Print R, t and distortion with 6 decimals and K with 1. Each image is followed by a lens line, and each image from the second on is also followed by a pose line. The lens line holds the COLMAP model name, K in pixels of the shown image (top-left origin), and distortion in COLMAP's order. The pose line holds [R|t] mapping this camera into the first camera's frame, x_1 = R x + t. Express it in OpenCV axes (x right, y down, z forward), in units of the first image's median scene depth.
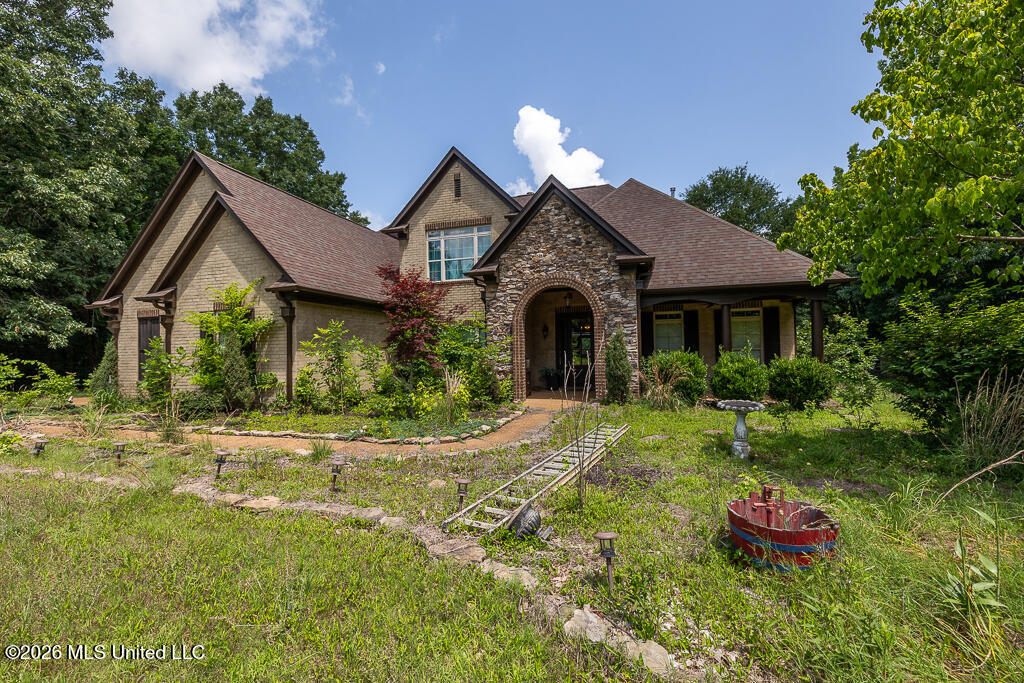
lens RADIAL K [[430.7, 0, 510.8], [0, 430.7, 342.4], [0, 0, 1]] dist [-0.003738, -0.000544]
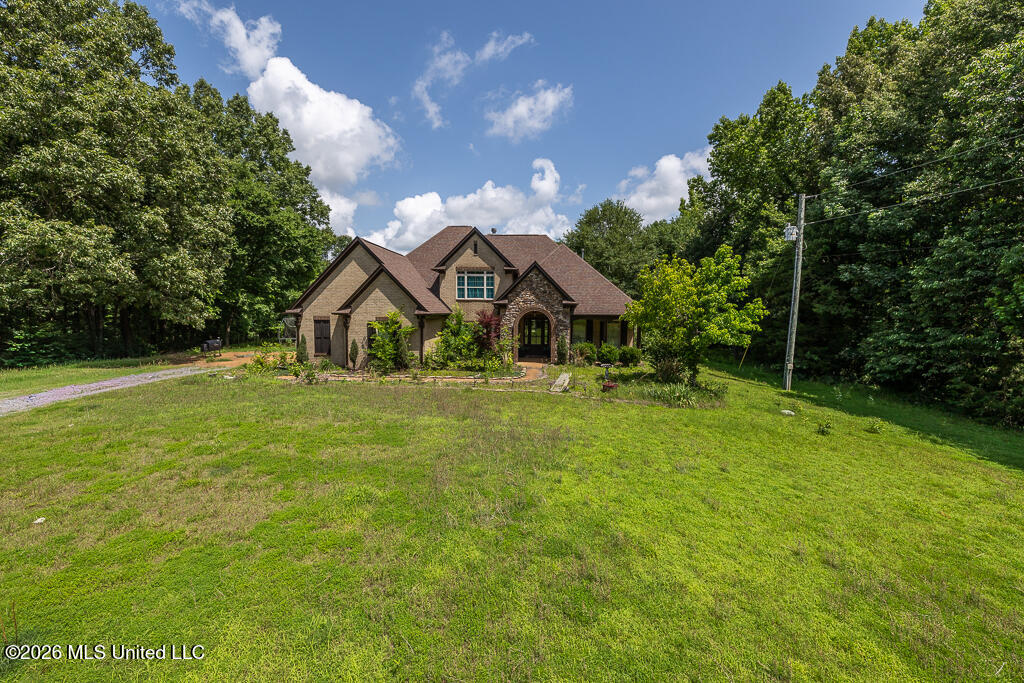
lens RADIAL K [[430.7, 0, 511.8], [0, 430.7, 340.8], [0, 0, 1]] dist [-0.003738, -0.000544]
pose [[0.968797, 0.005213, 0.247801, -0.572067], [-0.028977, 0.995305, 0.092352, -0.187354], [-0.246156, -0.096651, 0.964399, -1.143289]]
